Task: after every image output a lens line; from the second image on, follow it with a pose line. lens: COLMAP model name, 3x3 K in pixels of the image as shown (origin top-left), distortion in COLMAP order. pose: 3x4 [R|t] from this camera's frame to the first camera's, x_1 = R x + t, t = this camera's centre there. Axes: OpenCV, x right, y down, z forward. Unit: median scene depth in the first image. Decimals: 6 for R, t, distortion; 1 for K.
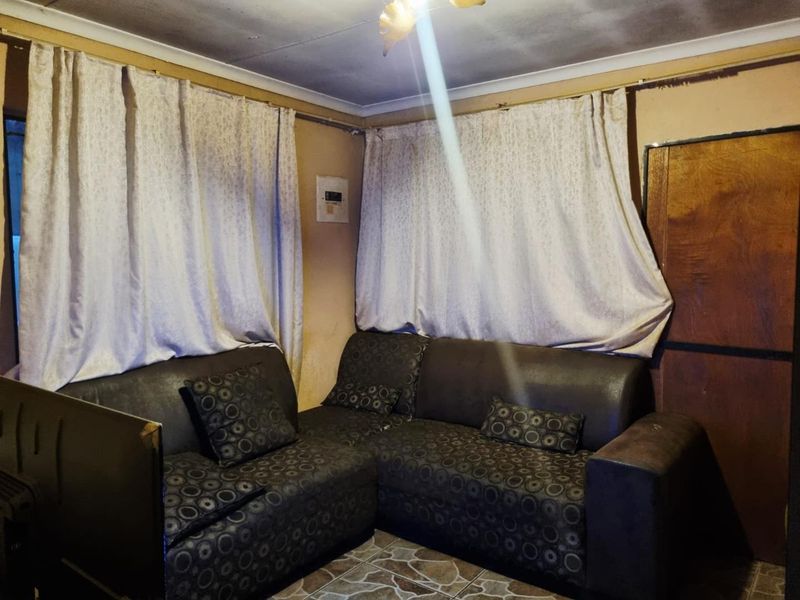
lens RADIAL K [[598.6, 0, 402.1], [0, 598.6, 298.6], [0, 0, 1]] dist [0.028049, -0.002569]
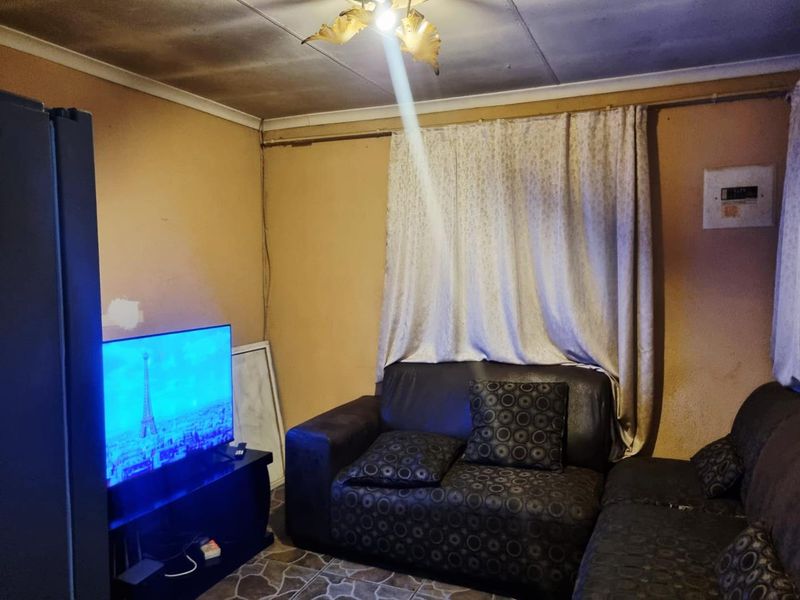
lens RADIAL K [[598.6, 0, 401.7], [0, 598.6, 299.3], [0, 0, 1]] dist [0.028049, -0.002569]
pose [[0.238873, 0.059155, -0.969247, 0.709492], [-0.059275, 0.997170, 0.046251, -0.064881], [0.969240, 0.046404, 0.241703, 0.559812]]
